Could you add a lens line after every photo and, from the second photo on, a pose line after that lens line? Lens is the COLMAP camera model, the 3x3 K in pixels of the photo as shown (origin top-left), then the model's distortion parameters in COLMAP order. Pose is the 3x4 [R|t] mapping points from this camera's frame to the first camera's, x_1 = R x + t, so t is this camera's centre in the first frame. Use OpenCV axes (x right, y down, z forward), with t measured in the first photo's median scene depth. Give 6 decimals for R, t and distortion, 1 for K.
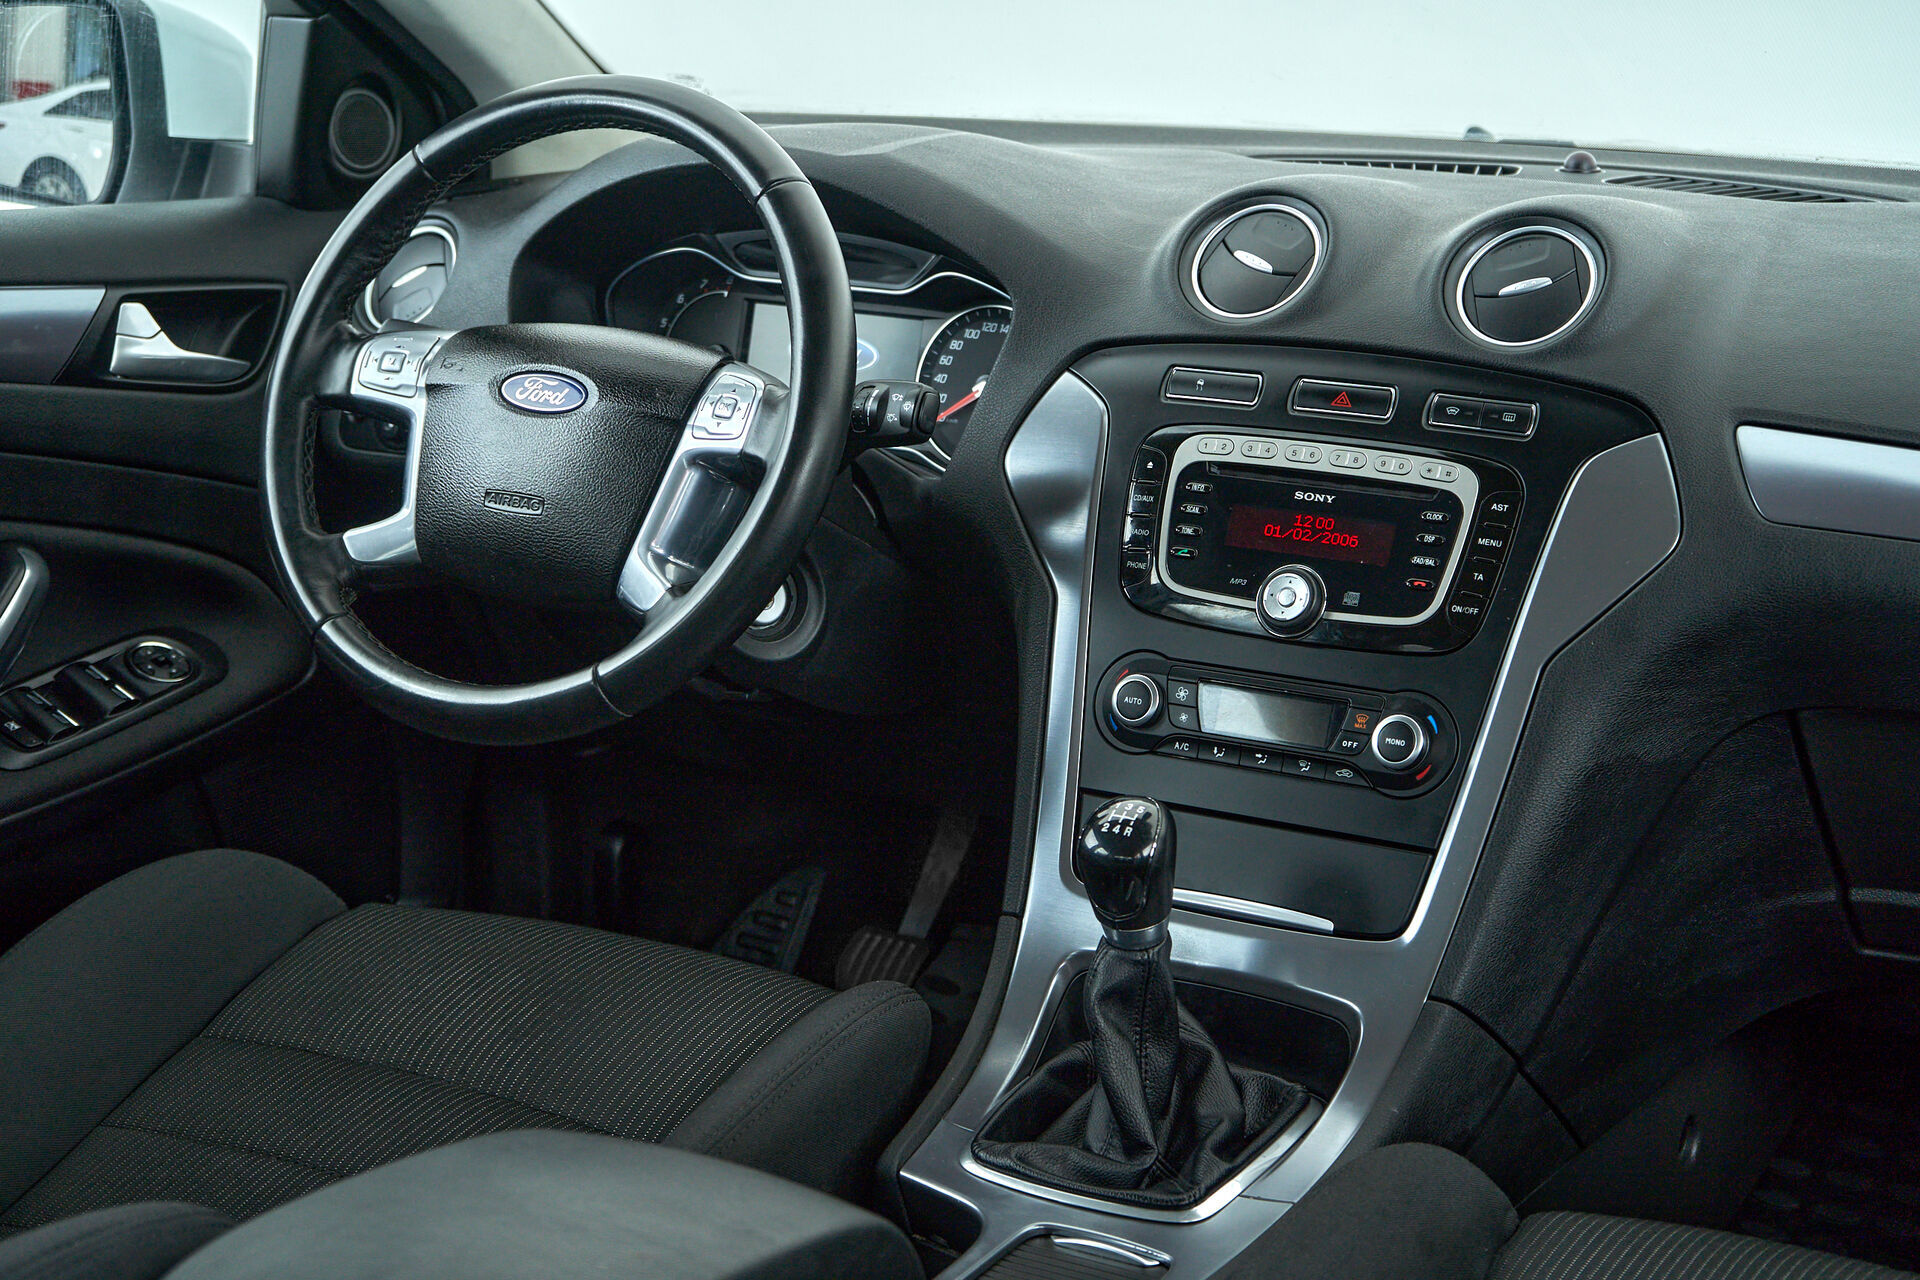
lens RADIAL K [[3463.1, 0, 960.0], [0, 3463.1, 640.0], [0, 0, 1]] dist [0.027331, 0.001593]
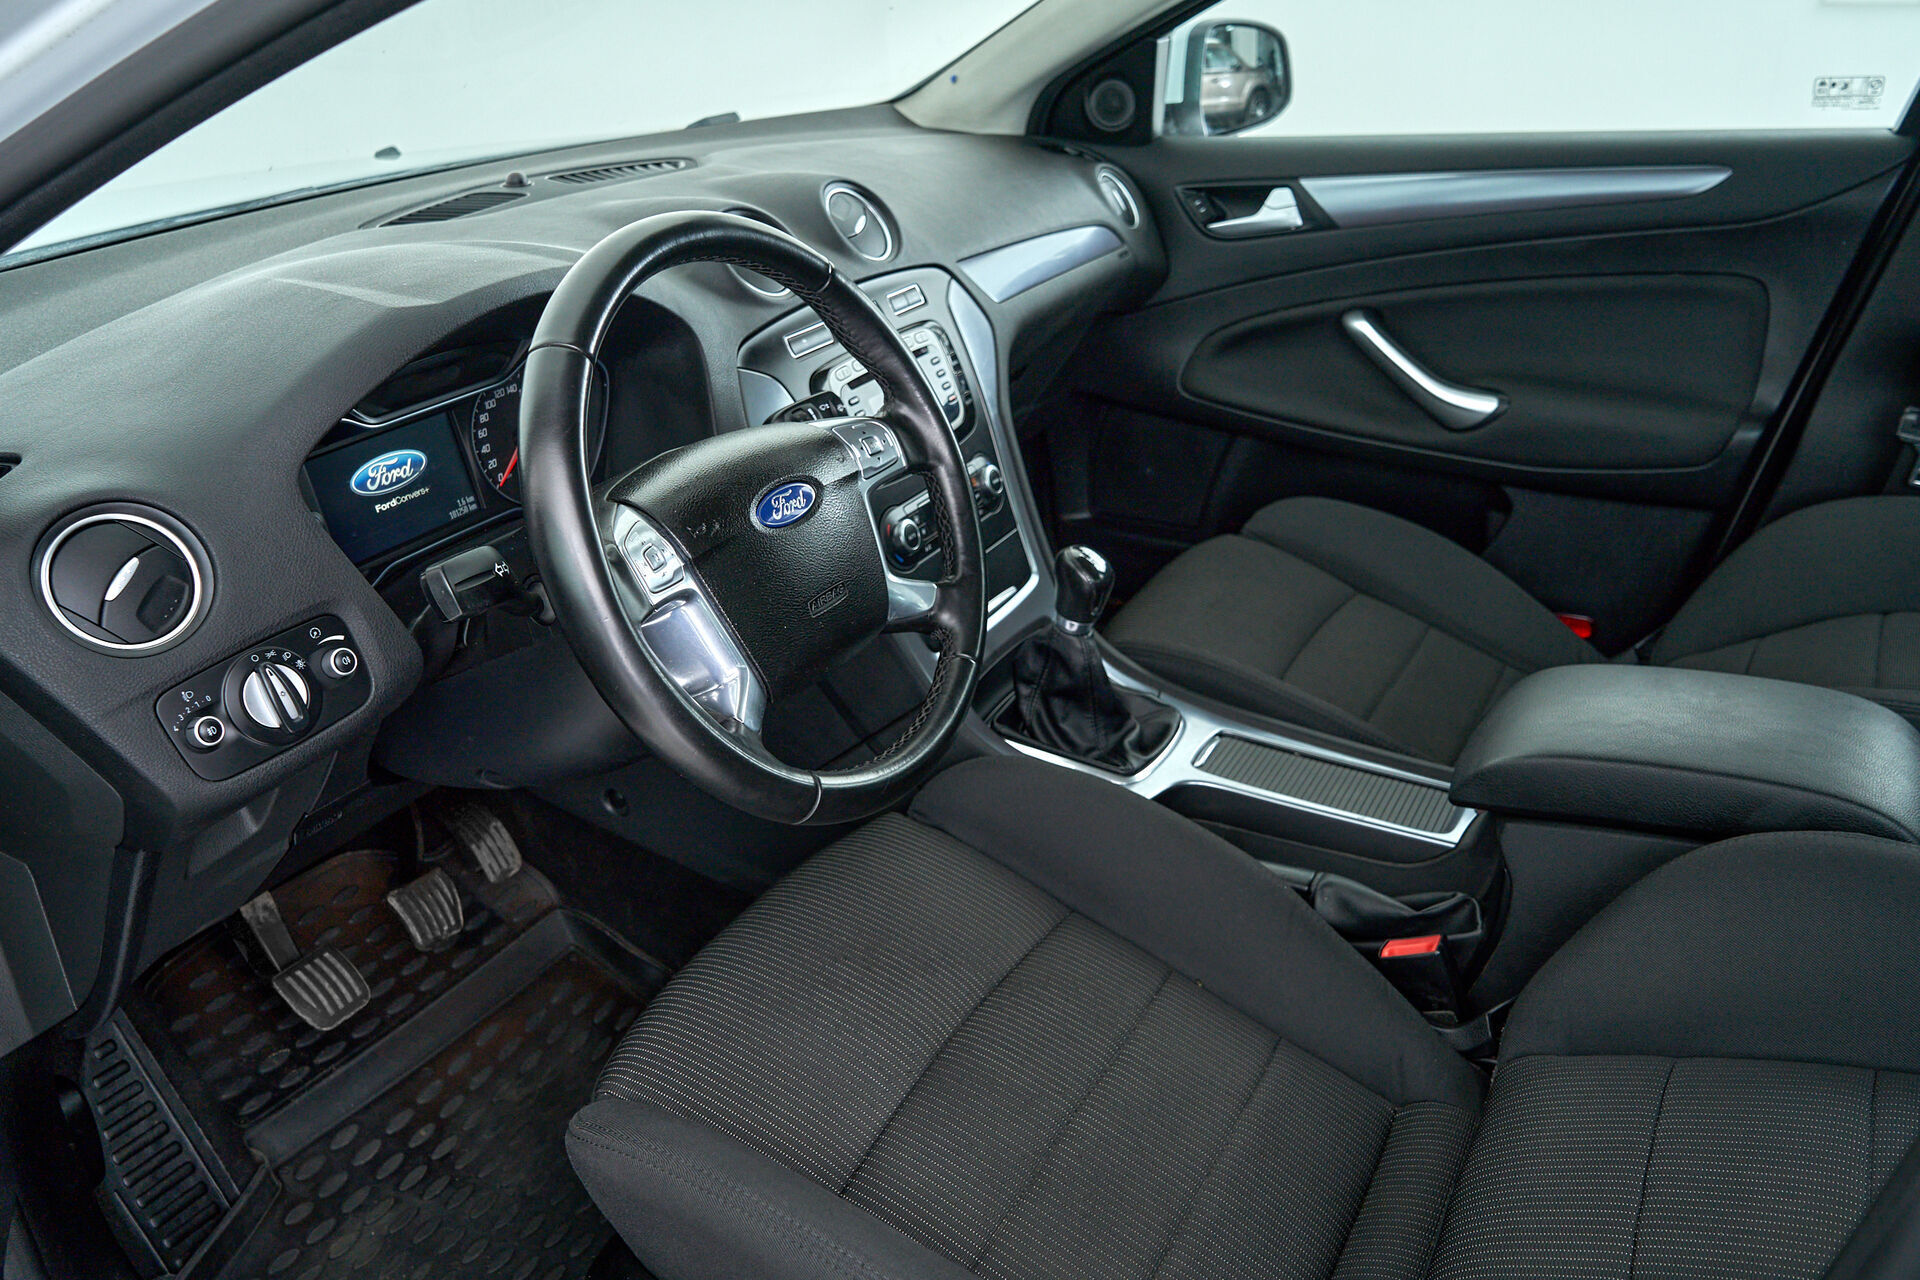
lens RADIAL K [[1574.1, 0, 960.0], [0, 1574.1, 640.0], [0, 0, 1]] dist [0.008208, 0.004320]
pose [[-0.039403, -0.436341, 0.898918, -0.612869], [0.255261, 0.865372, 0.431246, -0.244259], [-0.966069, 0.246451, 0.077283, 0.943140]]
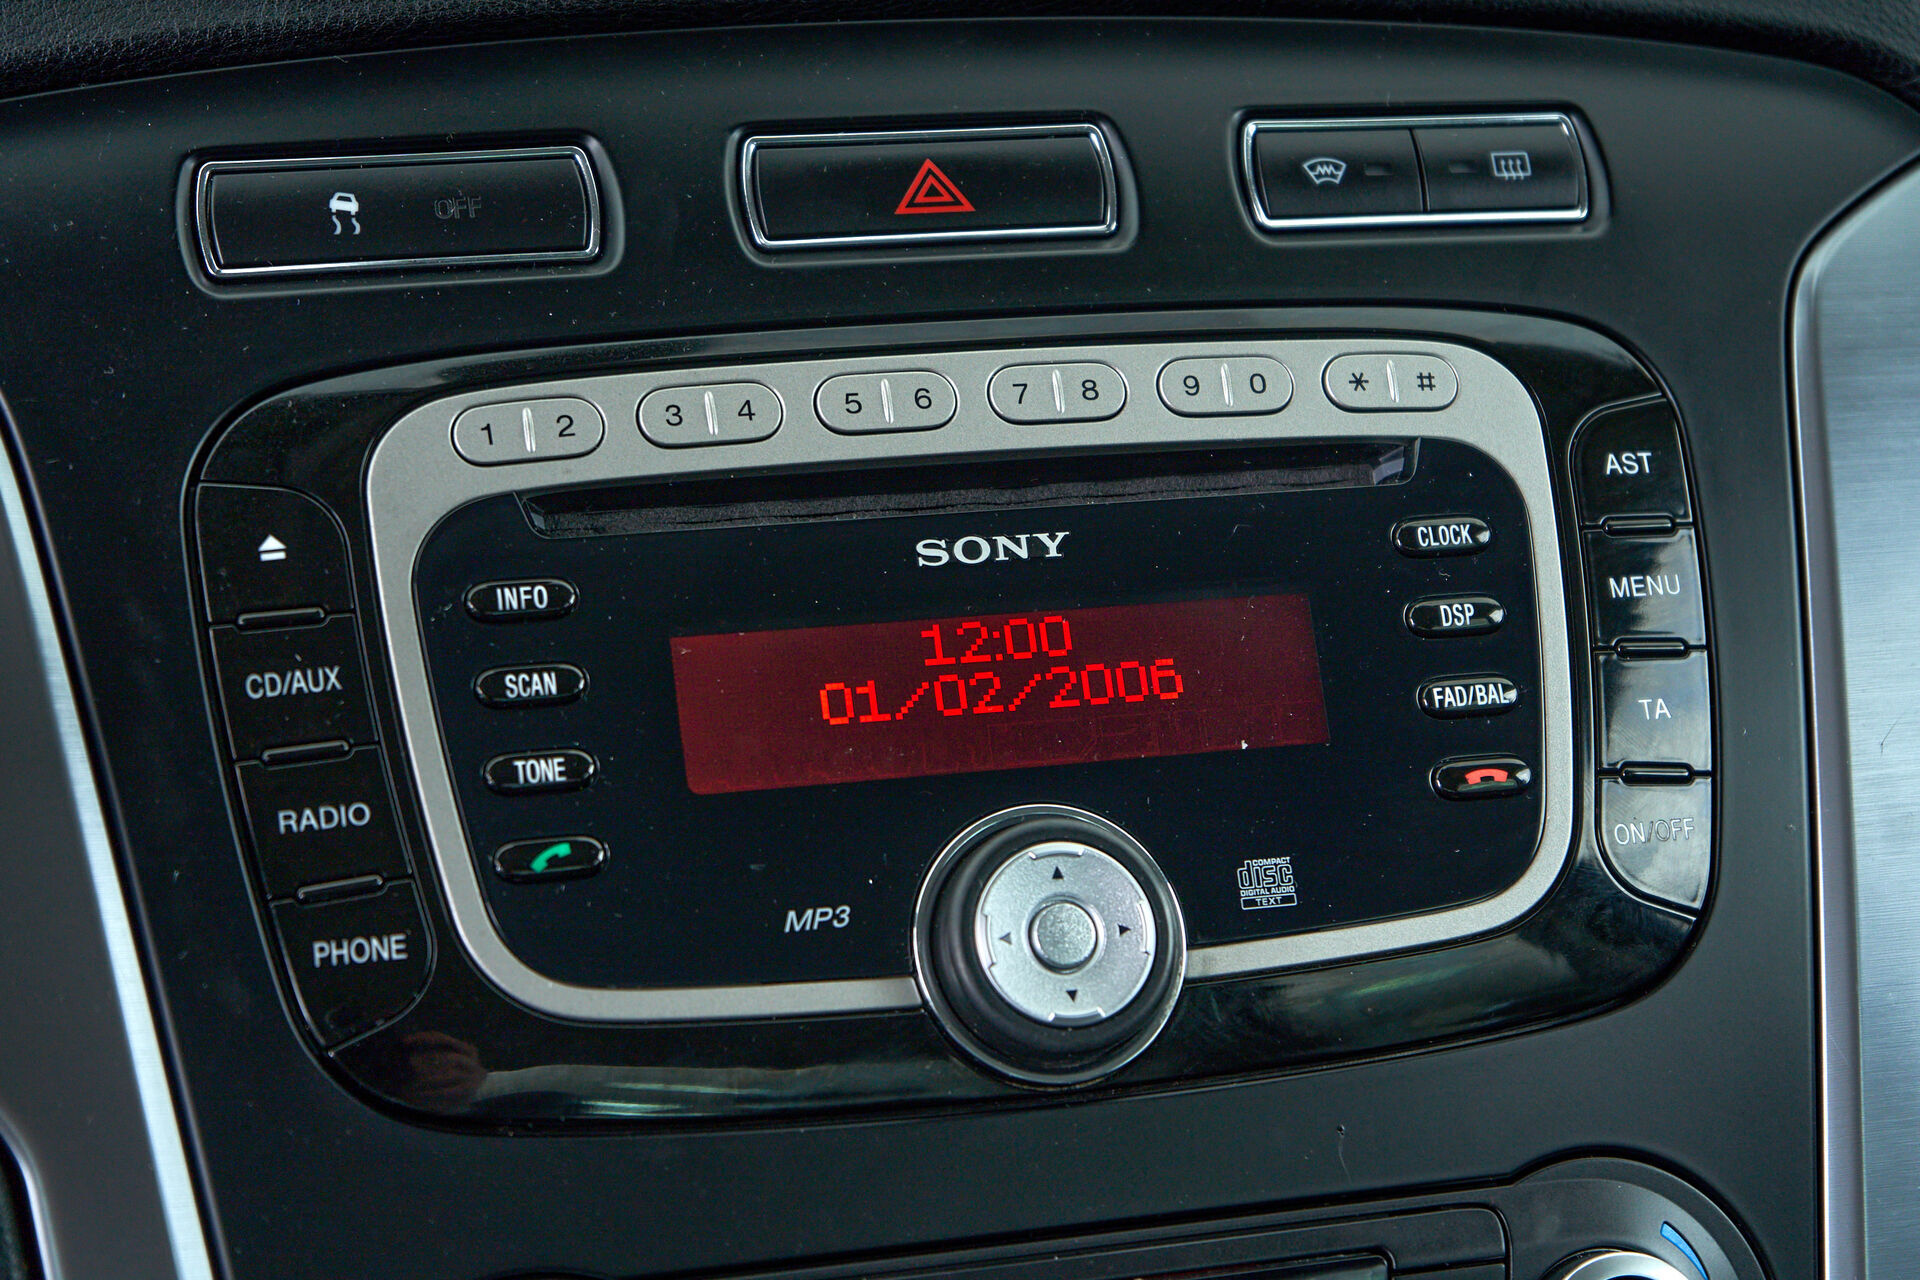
lens RADIAL K [[3964.0, 0, 960.0], [0, 3964.0, 640.0], [0, 0, 1]] dist [0.028065, 0.073935]
pose [[0.676186, -0.184156, 0.713344, -0.120712], [0.188283, 0.979297, 0.074338, -0.057637], [-0.712265, 0.084044, 0.696860, 0.786496]]
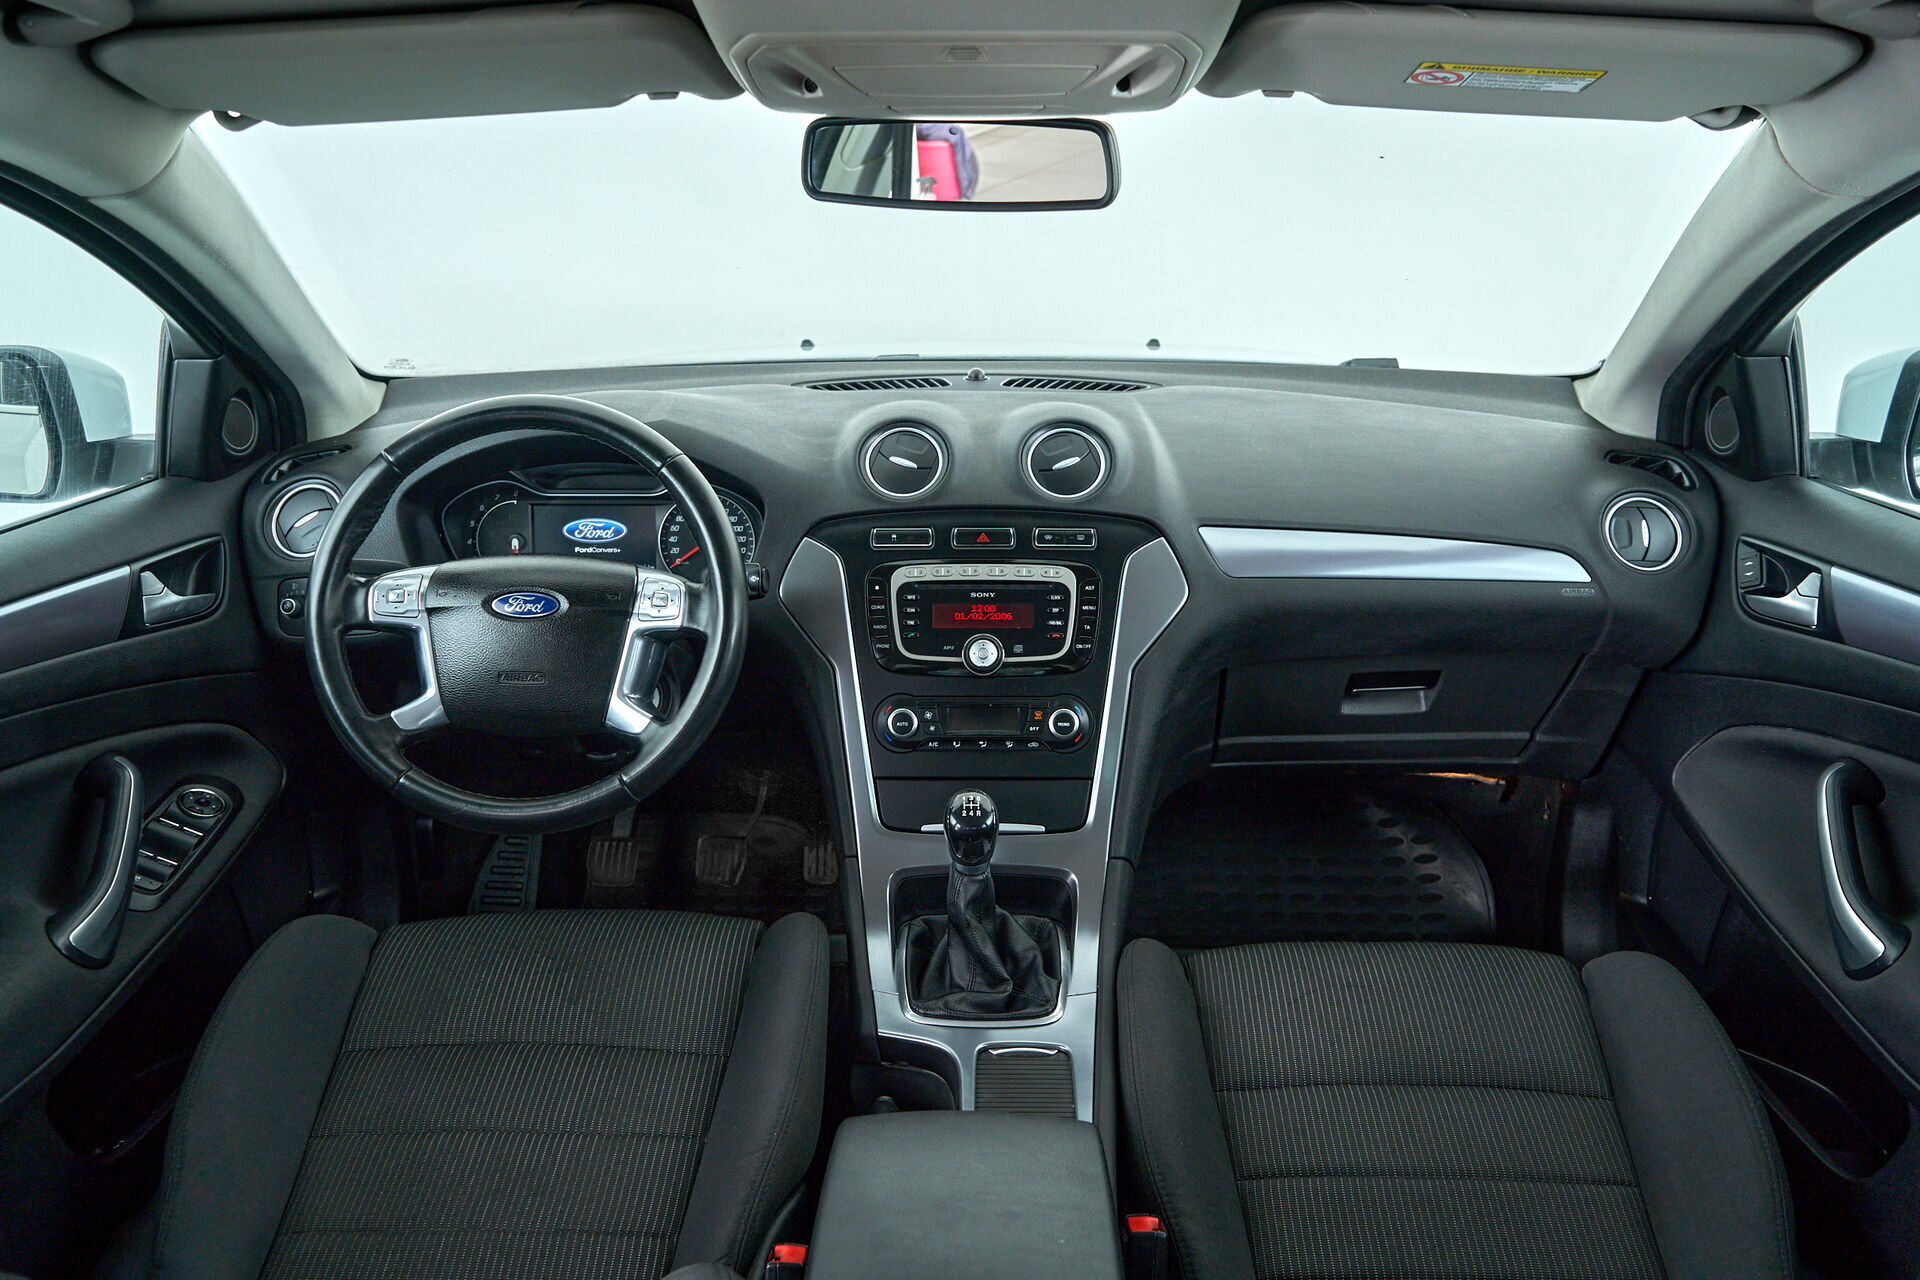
lens RADIAL K [[1574.1, 0, 960.0], [0, 1574.1, 640.0], [0, 0, 1]] dist [0.008208, 0.004320]
pose [[0.868623, -0.179162, 0.461947, -0.289355], [0.132805, 0.982407, 0.131297, -0.126928], [-0.477344, -0.052699, 0.877135, 0.287332]]
